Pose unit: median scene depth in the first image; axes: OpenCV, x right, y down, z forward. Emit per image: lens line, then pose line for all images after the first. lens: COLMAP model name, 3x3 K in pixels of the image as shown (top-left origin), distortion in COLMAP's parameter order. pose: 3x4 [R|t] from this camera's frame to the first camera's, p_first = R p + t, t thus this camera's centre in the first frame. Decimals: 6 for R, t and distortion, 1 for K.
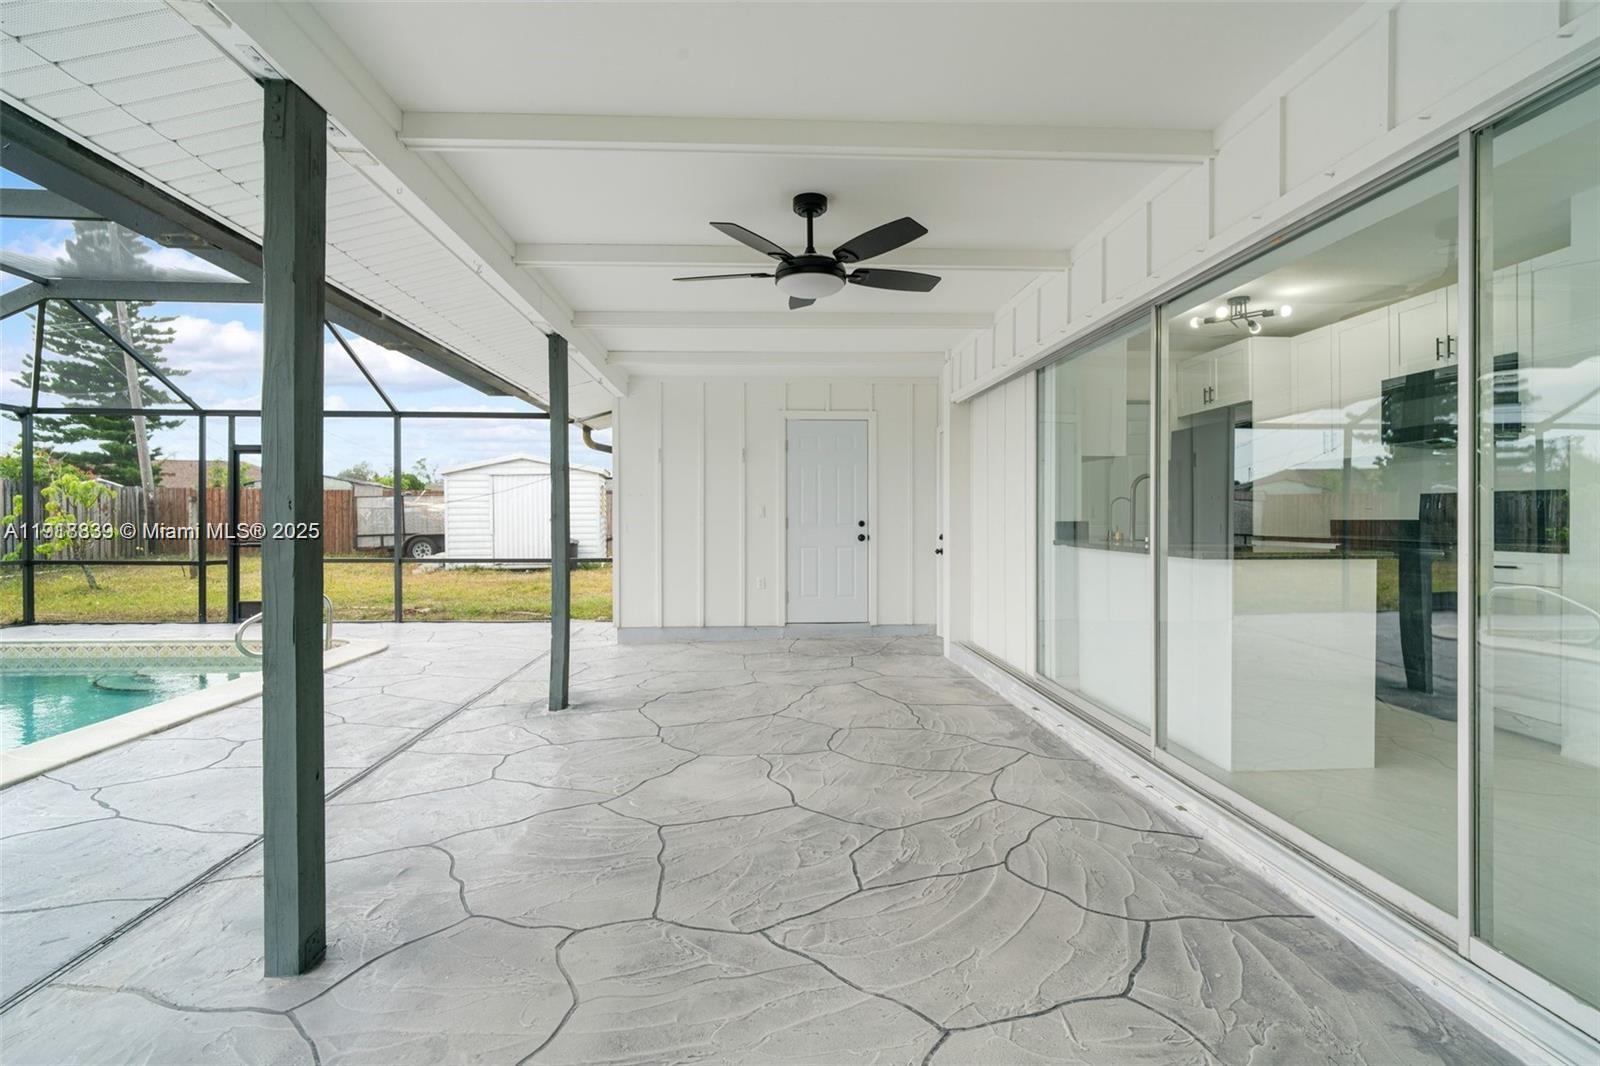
lens RADIAL K [[739.8, 0, 798.9], [0, 739.8, 523.1], [0, 0, 1]] dist [-0.009189, 0.000627]
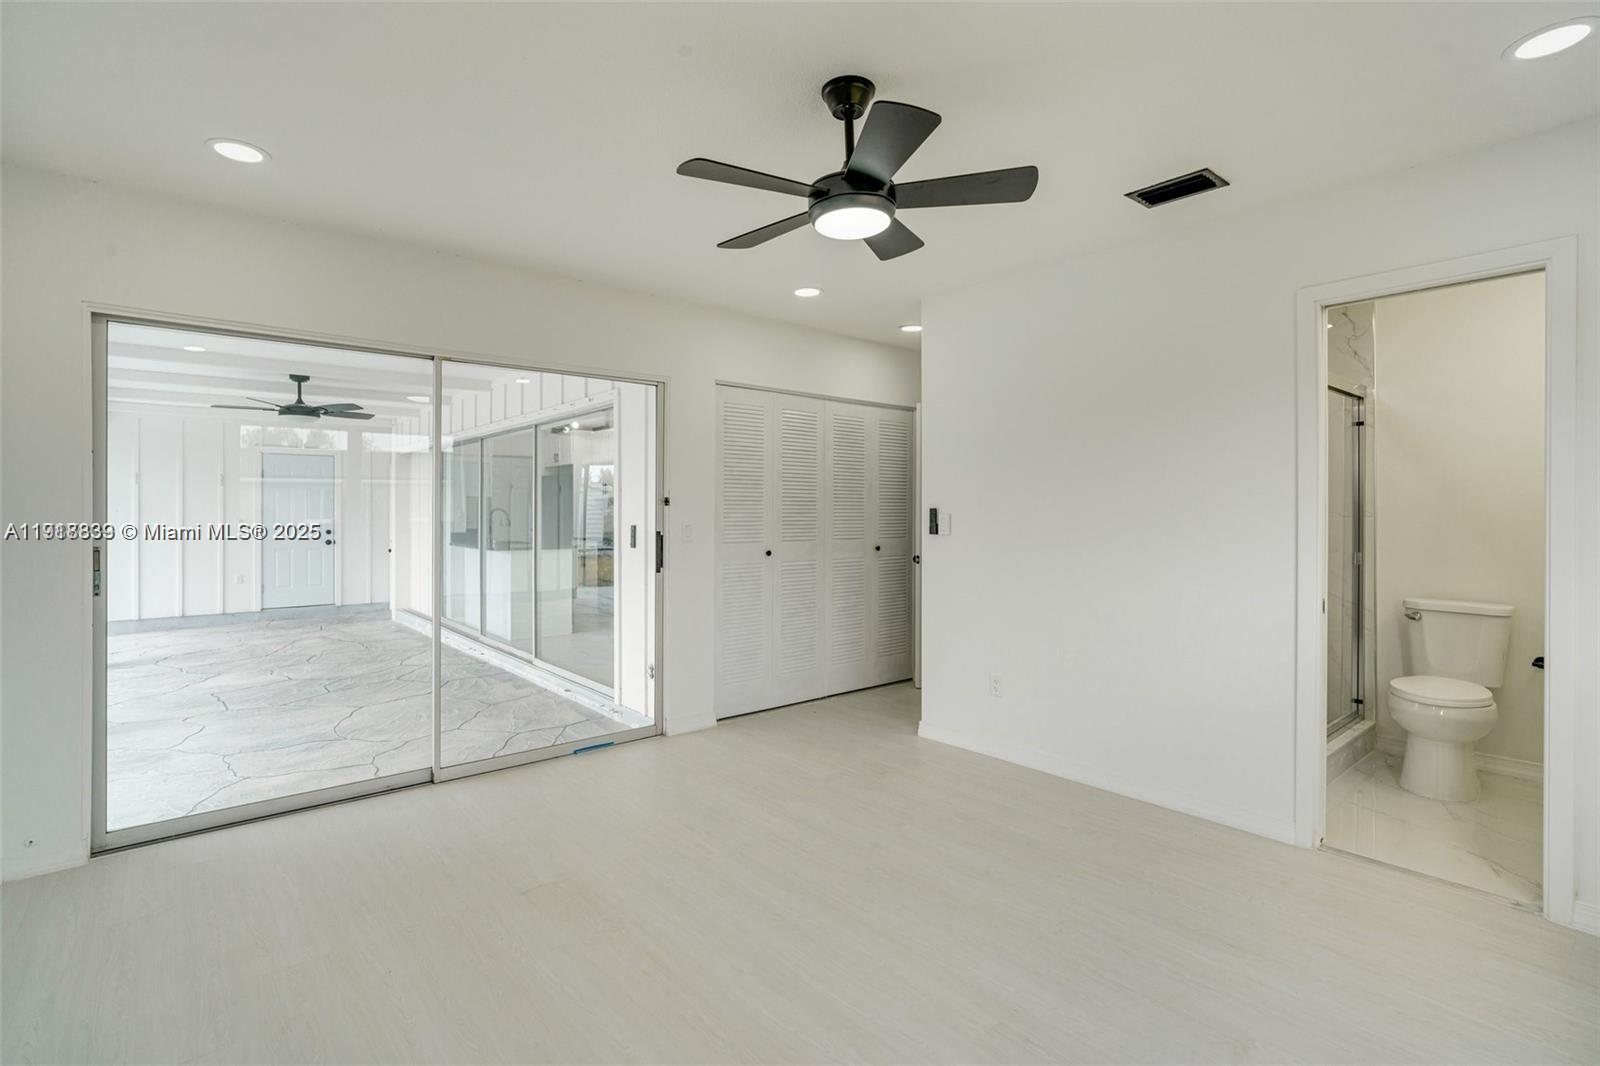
lens RADIAL K [[739.8, 0, 777.4], [0, 739.8, 515.6], [0, 0, 1]] dist [-0.009189, 0.000627]
pose [[0.806401, -0.001257, 0.591368, -0.063239], [0.003636, 0.999989, -0.002833, -0.027342], [-0.591359, 0.004434, 0.806397, -0.717184]]
